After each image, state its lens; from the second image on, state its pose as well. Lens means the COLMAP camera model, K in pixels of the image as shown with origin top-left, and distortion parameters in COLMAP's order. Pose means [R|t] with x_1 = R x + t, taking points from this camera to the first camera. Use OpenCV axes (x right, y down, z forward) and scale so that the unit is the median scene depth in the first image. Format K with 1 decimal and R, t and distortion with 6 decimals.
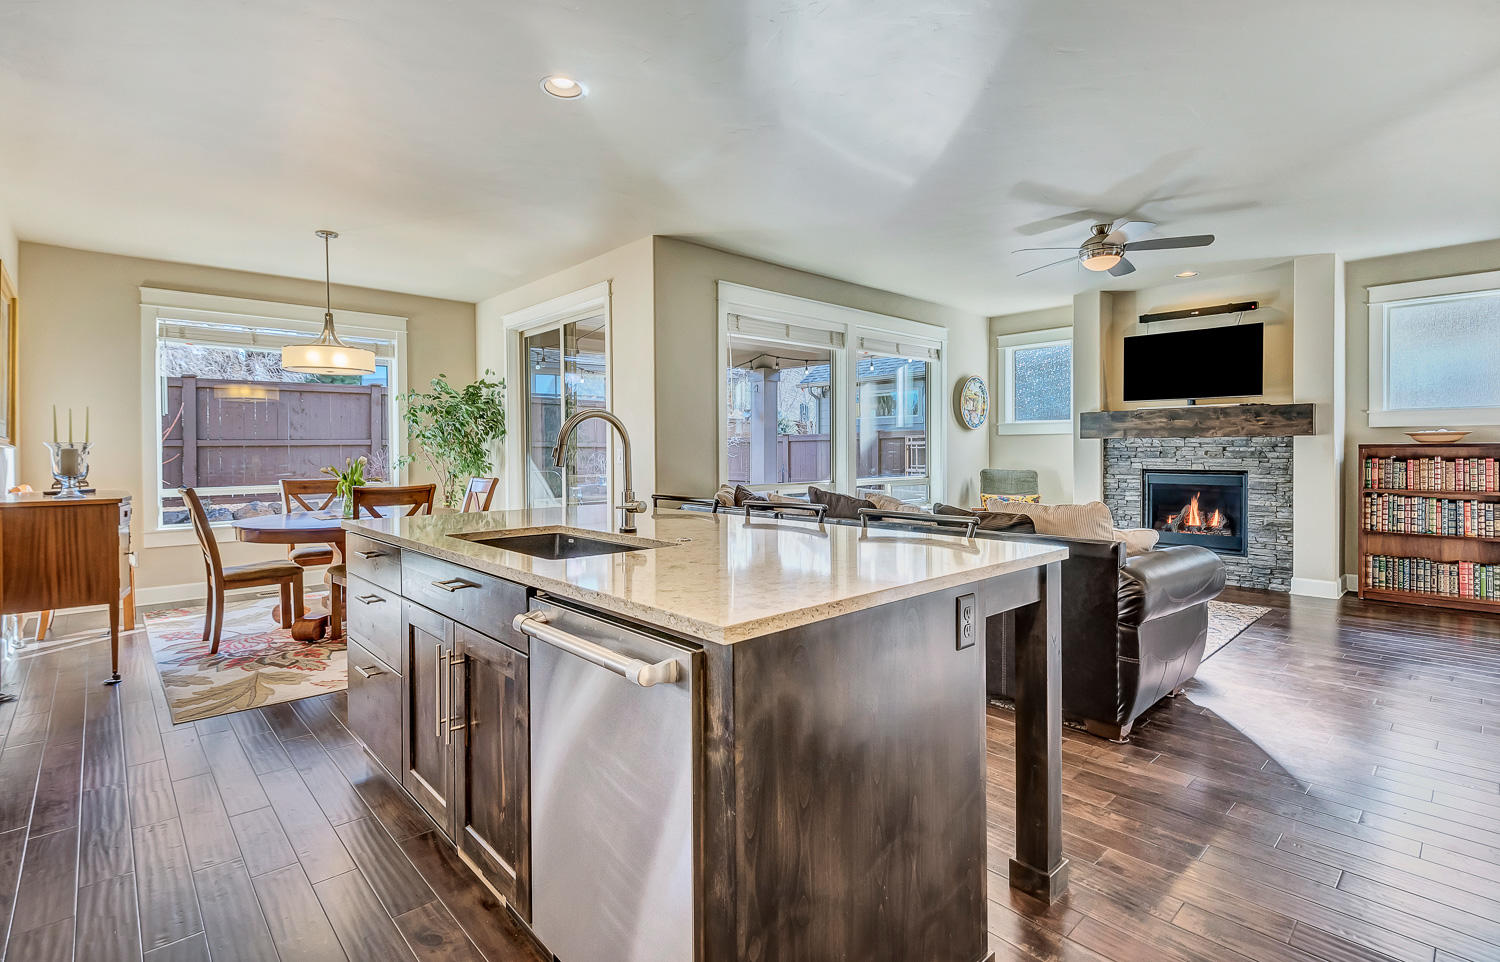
lens RADIAL K [[699.1, 0, 719.4], [0, 699.1, 460.2], [0, 0, 1]] dist [-0.020000, 0.002771]
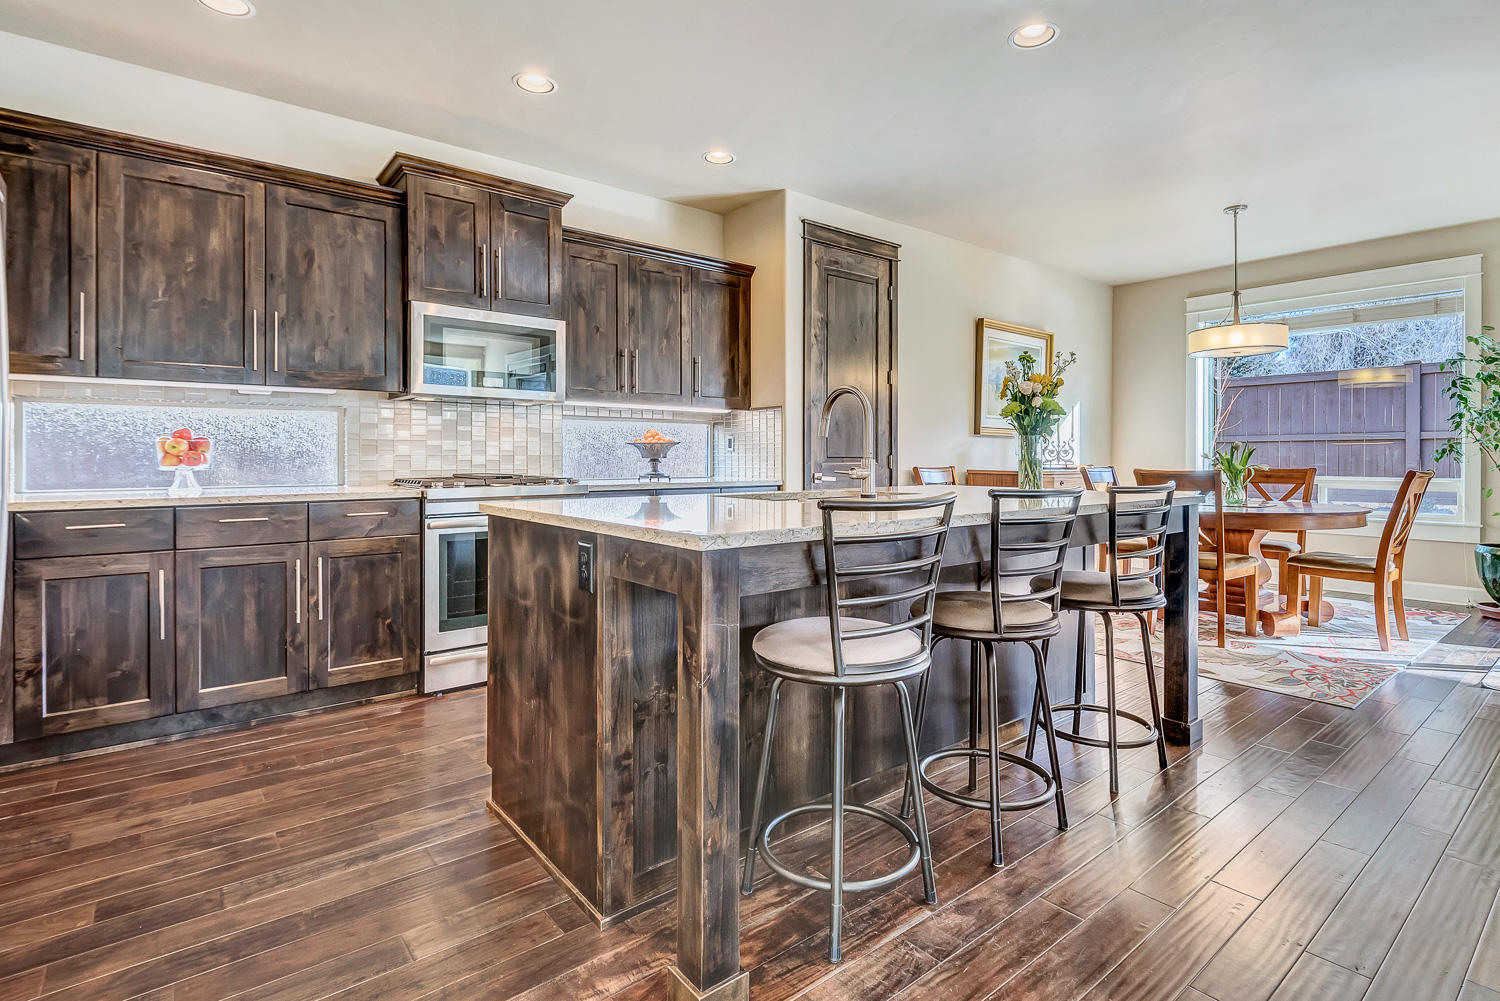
lens RADIAL K [[699.4, 0, 743.2], [0, 699.4, 454.1], [0, 0, 1]] dist [0.004046, -0.005671]
pose [[-0.049449, -0.002082, -0.998775, 0.355231], [-0.010710, 0.999941, -0.001555, 0.018586], [0.998719, 0.010620, -0.049468, 0.336200]]
